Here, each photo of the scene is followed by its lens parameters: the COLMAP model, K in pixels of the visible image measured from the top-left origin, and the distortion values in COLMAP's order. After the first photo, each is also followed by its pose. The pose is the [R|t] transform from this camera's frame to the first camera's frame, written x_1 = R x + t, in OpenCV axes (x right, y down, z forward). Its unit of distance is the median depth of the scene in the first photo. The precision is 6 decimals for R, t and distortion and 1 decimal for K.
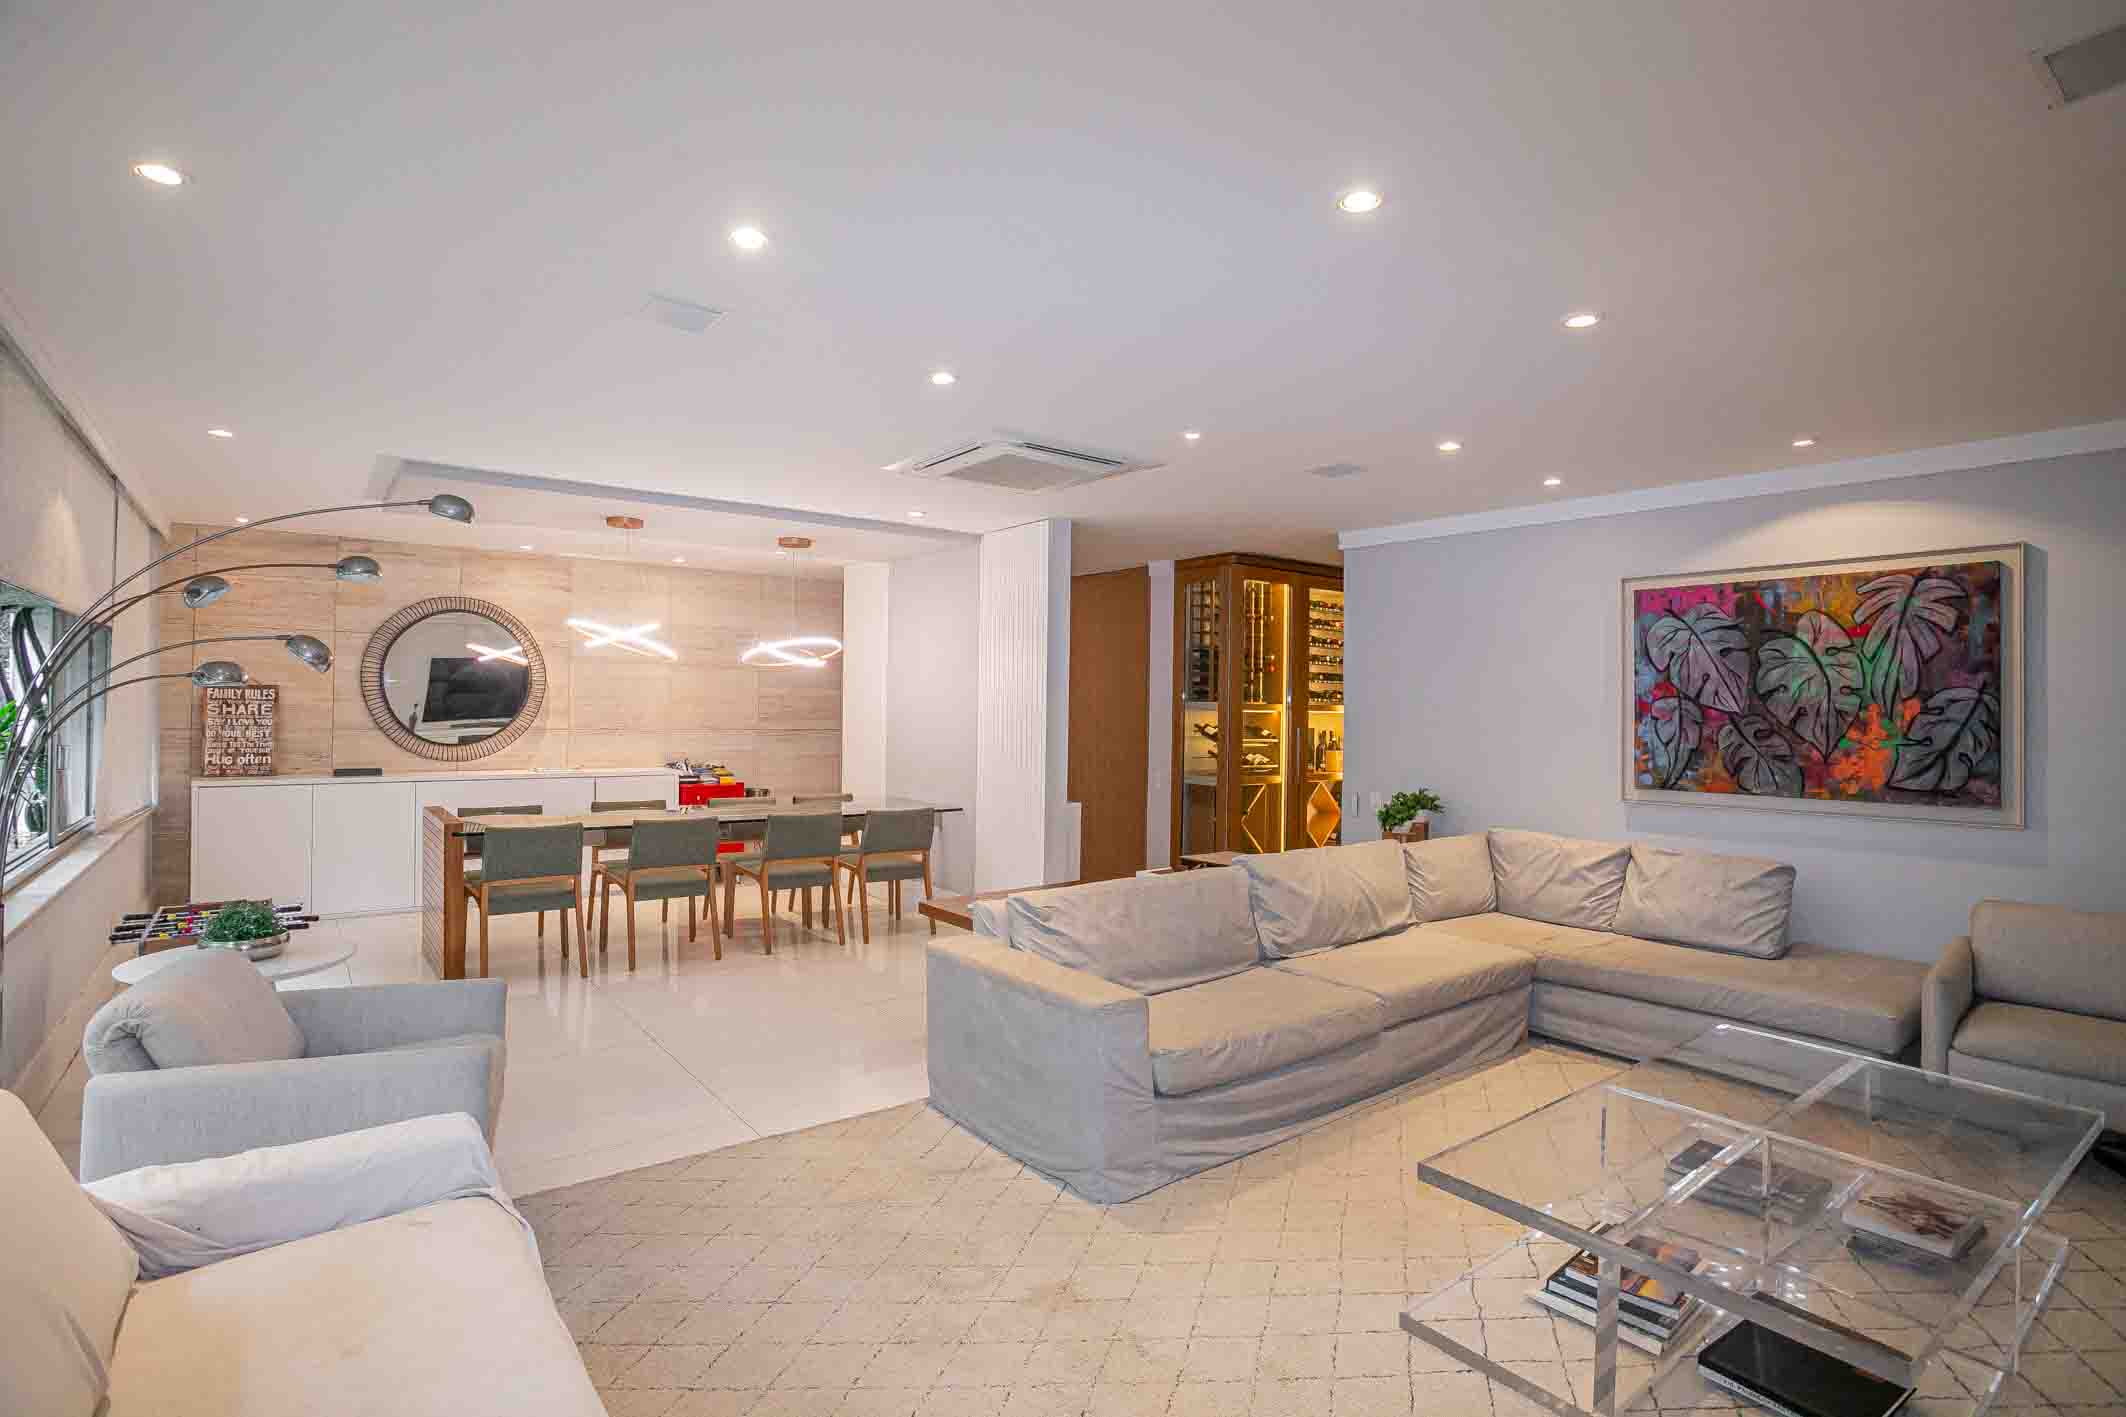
lens RADIAL K [[1005.2, 0, 970.9], [0, 1005.2, 698.2], [0, 0, 1]] dist [-0.014790, 0.002671]
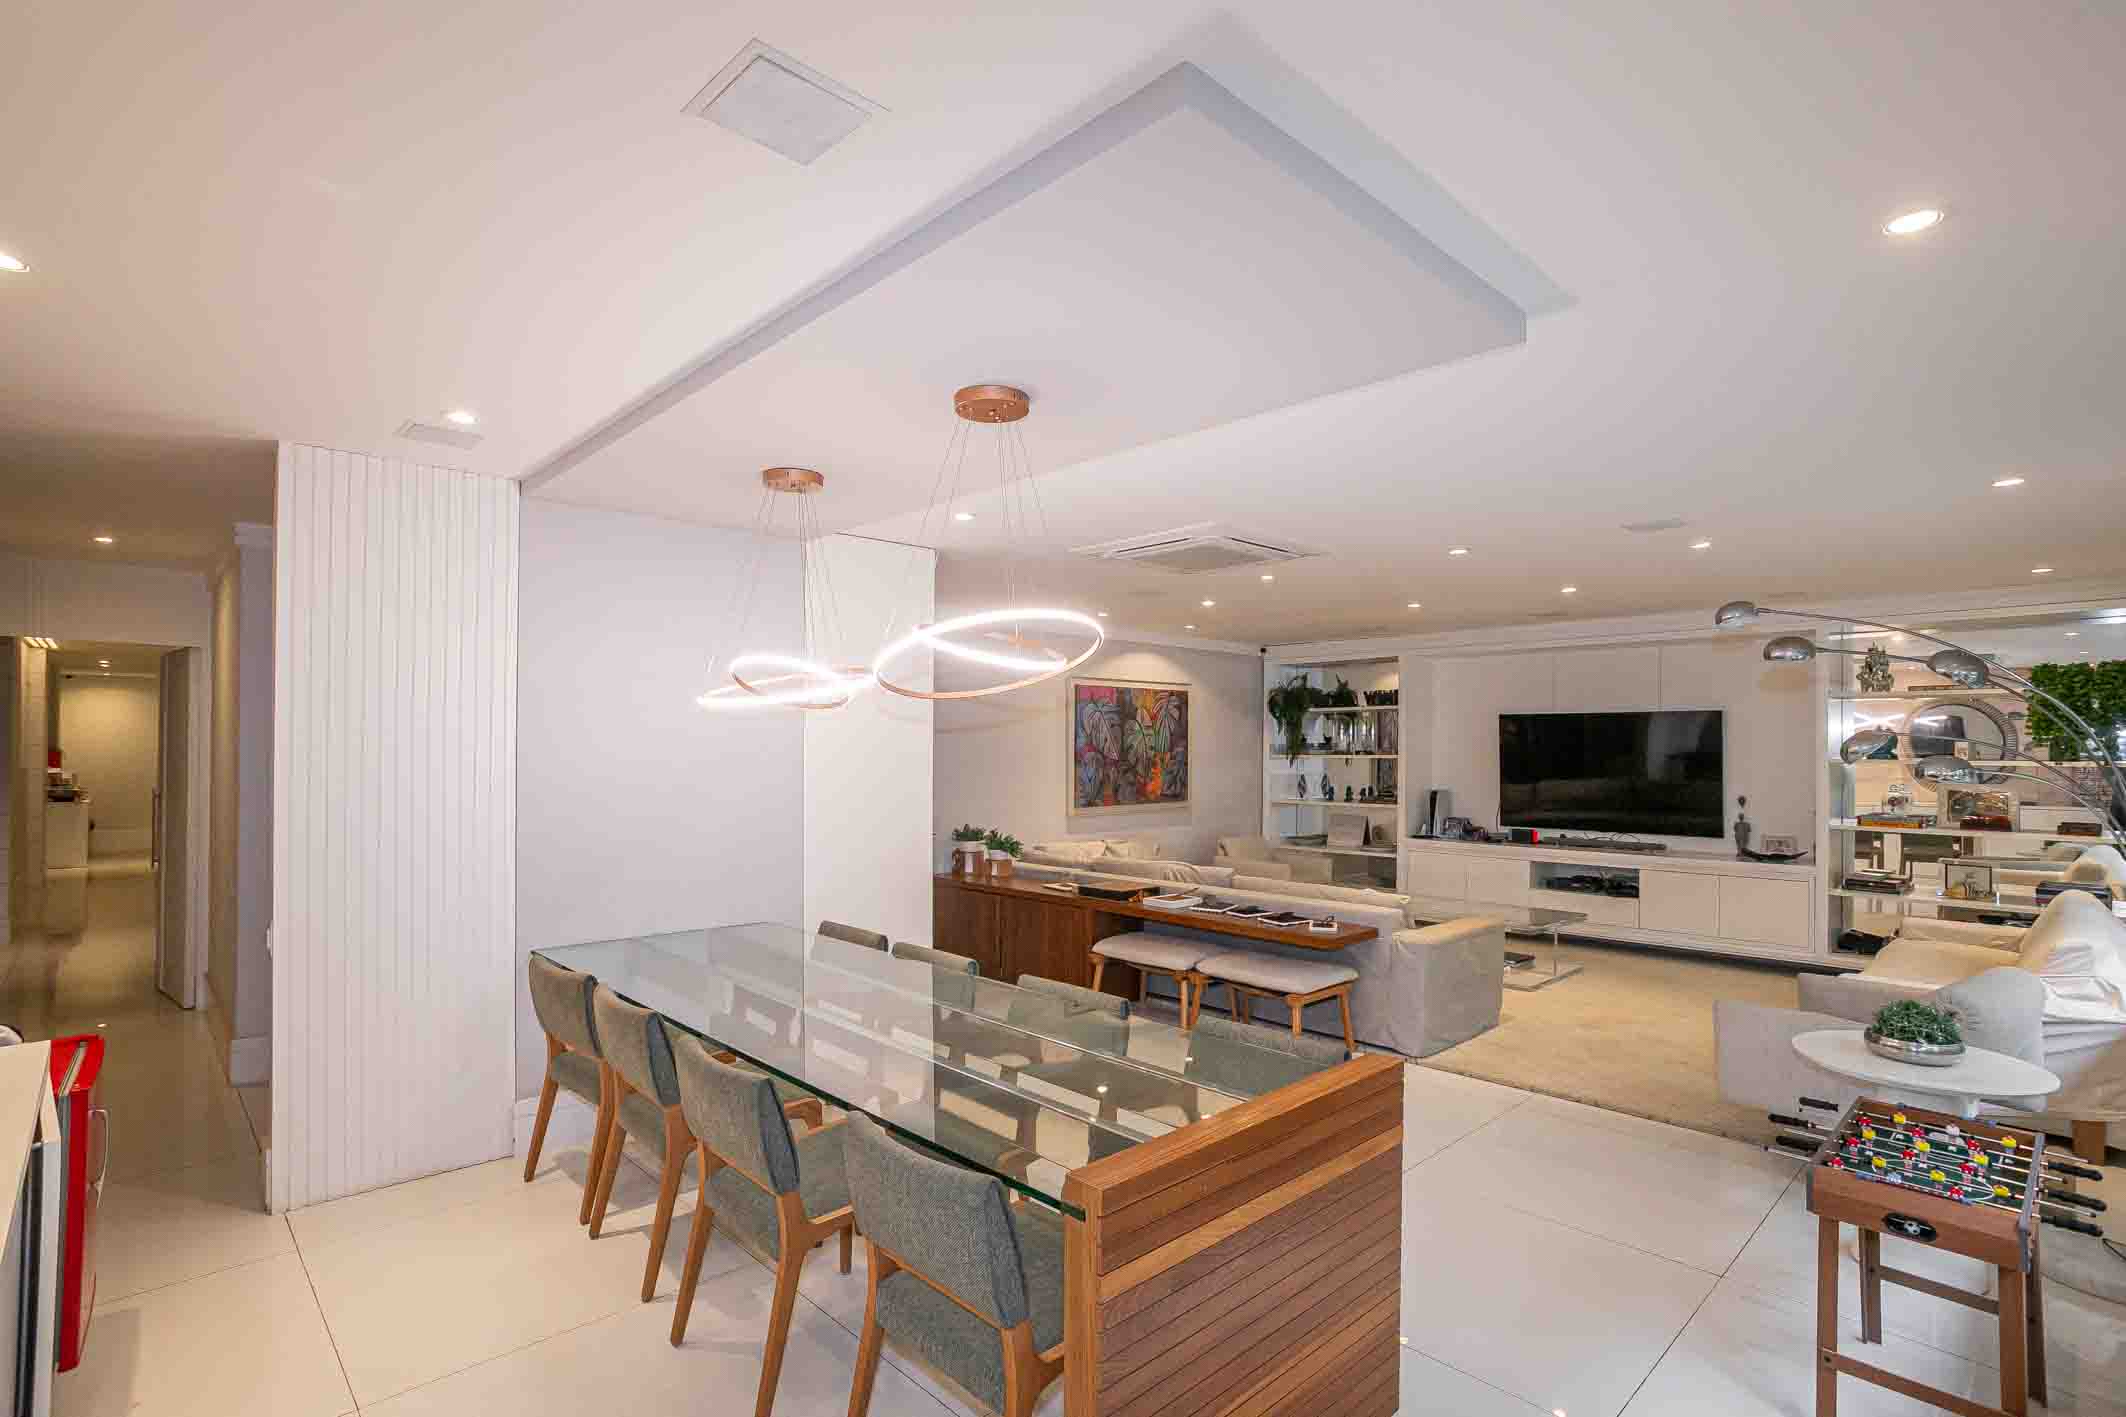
lens RADIAL K [[1005.2, 0, 1154.0], [0, 1005.2, 775.4], [0, 0, 1]] dist [-0.014790, 0.002671]
pose [[-0.189074, -0.032568, 0.981423, -0.905945], [-0.005925, 0.999469, 0.032026, -0.014036], [-0.981945, 0.000241, -0.189166, 1.132225]]
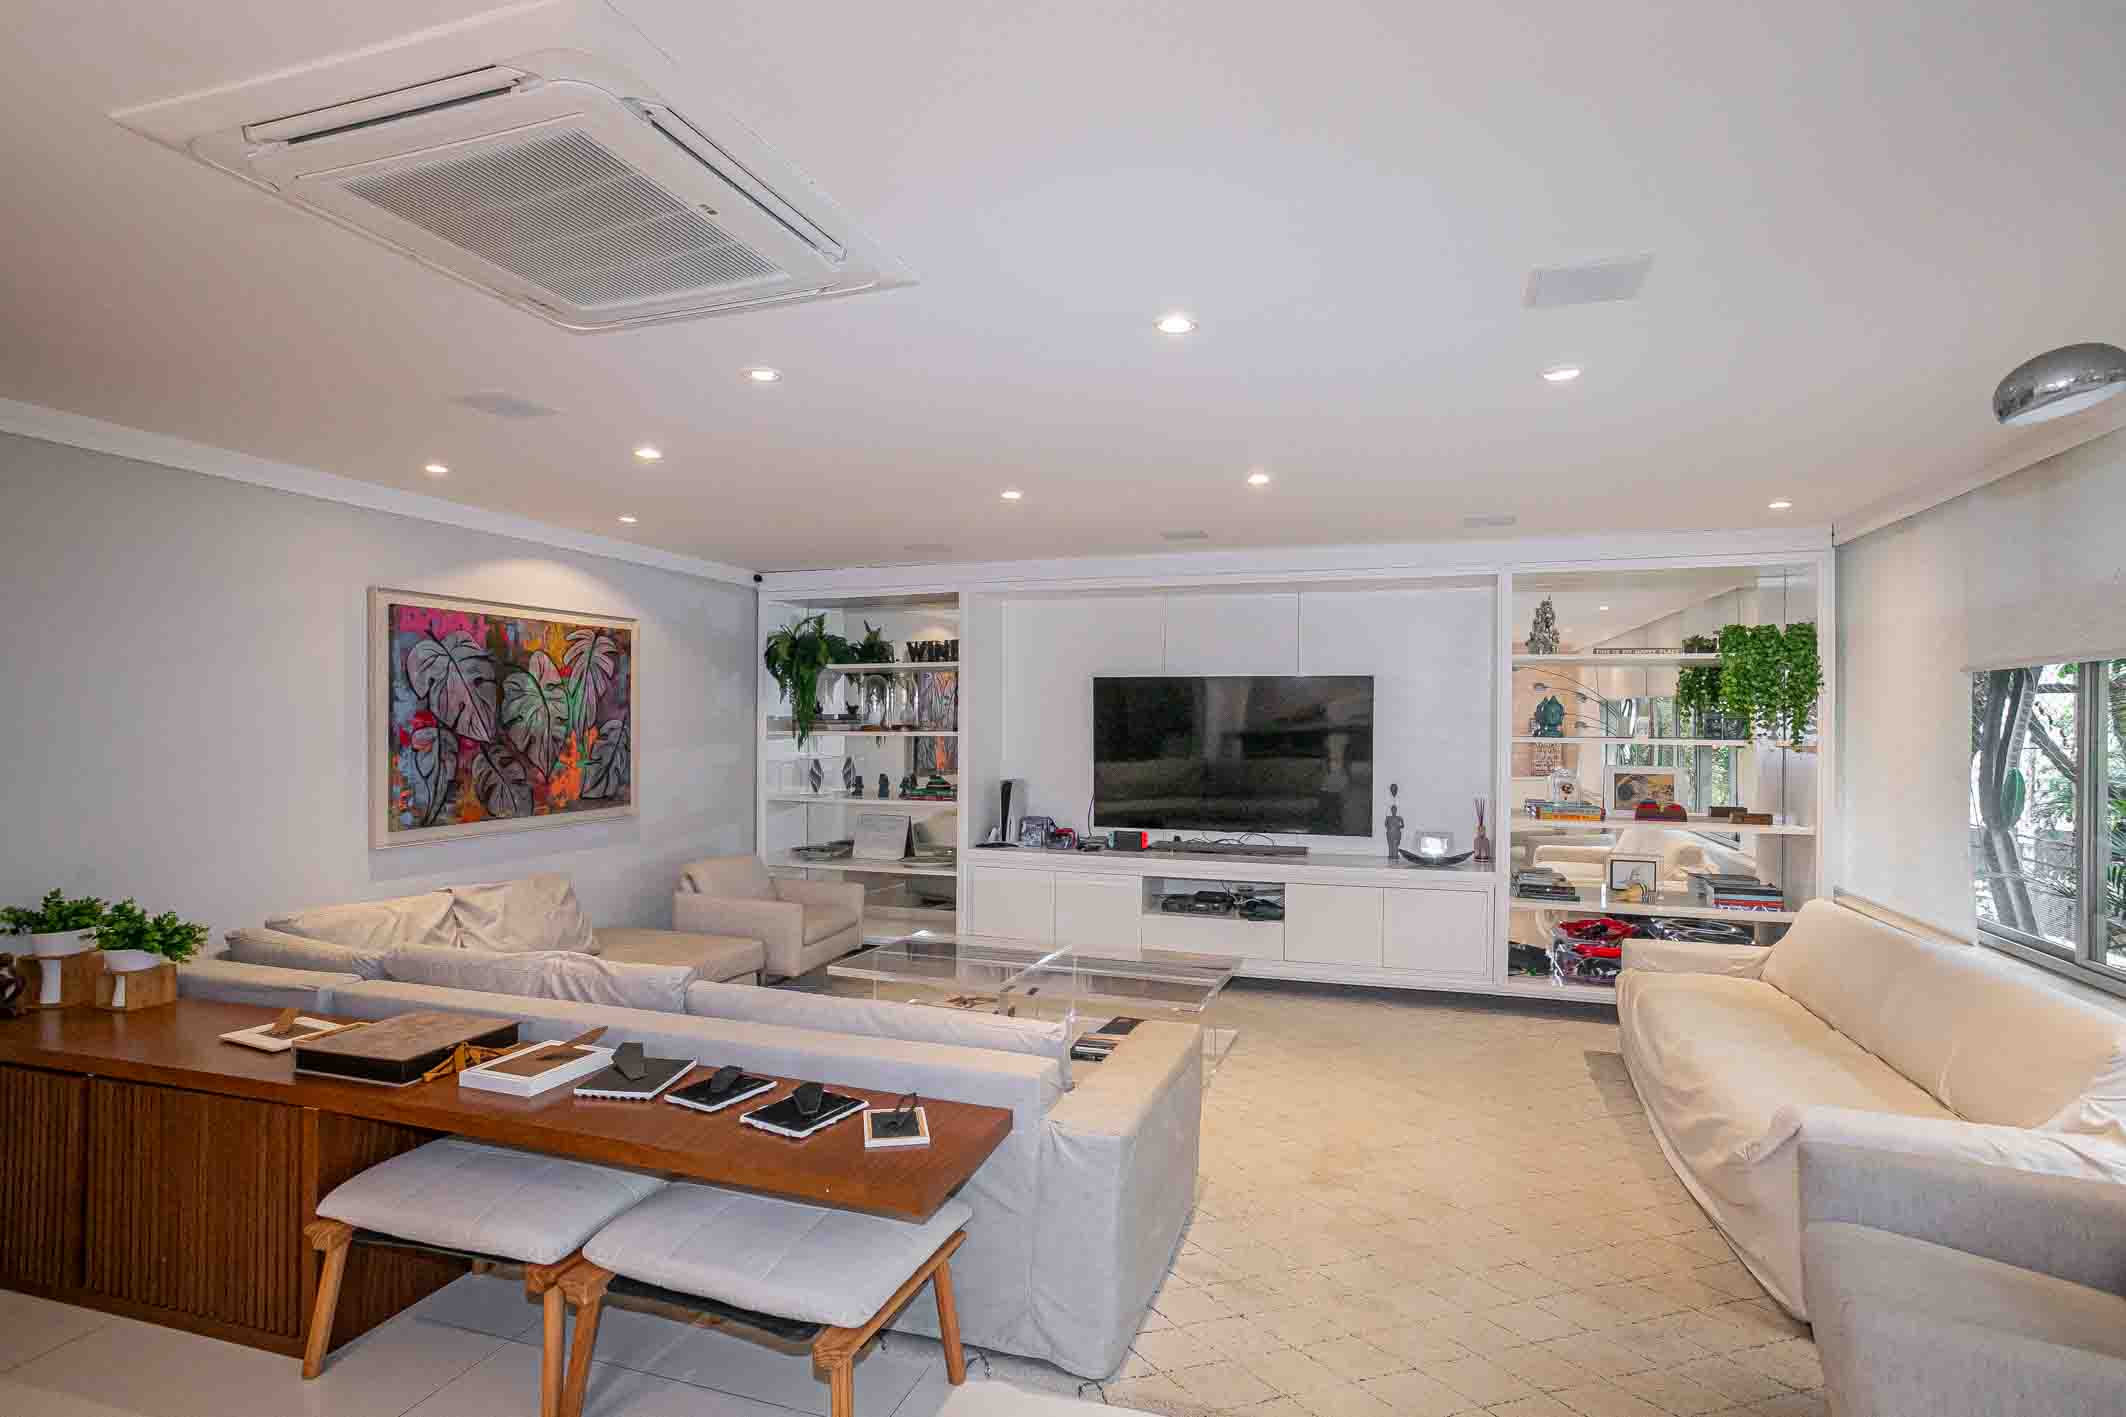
lens RADIAL K [[1005.2, 0, 1119.6], [0, 1005.2, 725.0], [0, 0, 1]] dist [-0.014790, 0.002671]
pose [[-0.598961, -0.009828, 0.800718, -0.393585], [-0.009572, 0.999941, 0.005113, -0.012397], [-0.800721, -0.004602, -0.599020, 0.970976]]
